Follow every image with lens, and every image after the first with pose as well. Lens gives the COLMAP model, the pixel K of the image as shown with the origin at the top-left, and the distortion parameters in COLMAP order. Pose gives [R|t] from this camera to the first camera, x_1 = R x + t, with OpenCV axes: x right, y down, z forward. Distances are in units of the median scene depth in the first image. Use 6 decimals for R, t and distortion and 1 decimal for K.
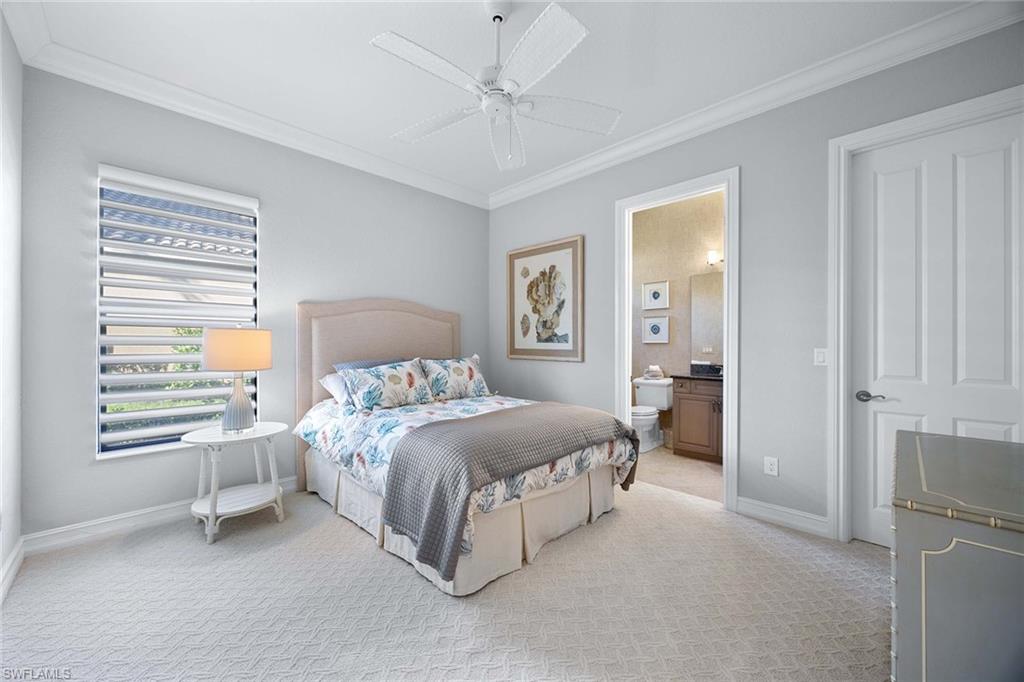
lens RADIAL K [[390.3, 0, 514.2], [0, 390.3, 340.1], [0, 0, 1]] dist [-0.000038, -0.000006]
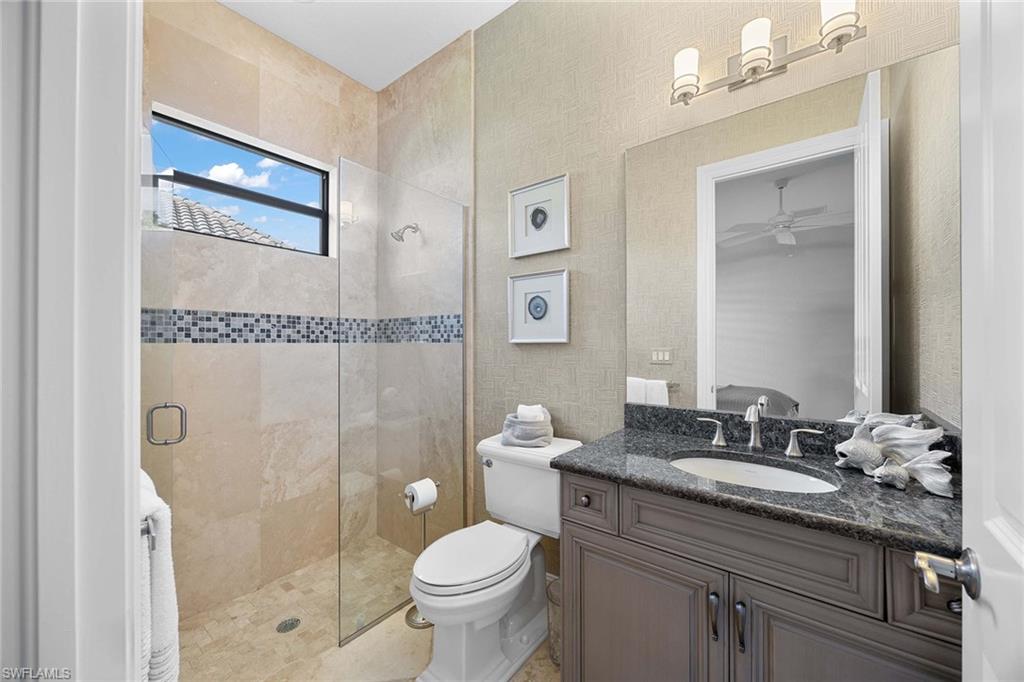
lens RADIAL K [[390.3, 0, 510.6], [0, 390.3, 343.4], [0, 0, 1]] dist [-0.000038, -0.000006]
pose [[0.993358, -0.003400, 0.115014, 0.295742], [0.003322, 0.999994, 0.000865, 0.007125], [-0.115016, -0.000478, 0.993364, 0.633887]]
